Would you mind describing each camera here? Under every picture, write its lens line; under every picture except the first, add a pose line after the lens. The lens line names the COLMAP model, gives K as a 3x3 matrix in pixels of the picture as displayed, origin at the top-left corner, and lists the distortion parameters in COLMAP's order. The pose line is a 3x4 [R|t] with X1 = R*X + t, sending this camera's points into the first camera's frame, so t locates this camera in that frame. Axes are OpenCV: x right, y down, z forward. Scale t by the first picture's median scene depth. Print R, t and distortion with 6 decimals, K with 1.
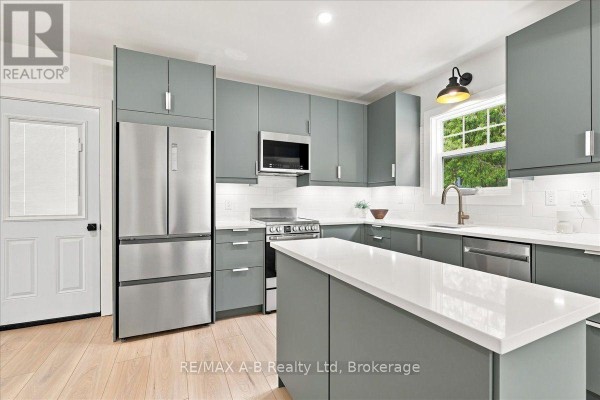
lens RADIAL K [[271.9, 0, 300.0], [0, 271.9, 200.0], [0, 0, 1]] dist [-0.002127, -0.000357]
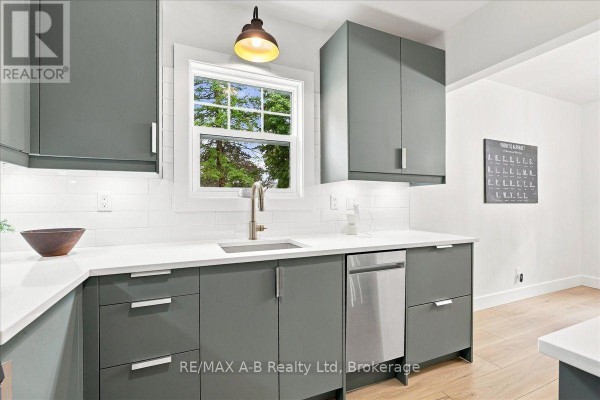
lens RADIAL K [[288.5, 0, 300.0], [0, 288.5, 200.0], [0, 0, 1]] dist [-0.000677, -0.000132]
pose [[-0.007054, 0.008098, 0.999942, -0.138576], [-0.001504, 0.999966, -0.008108, -0.005135], [-0.999974, -0.001561, -0.007041, 0.885725]]
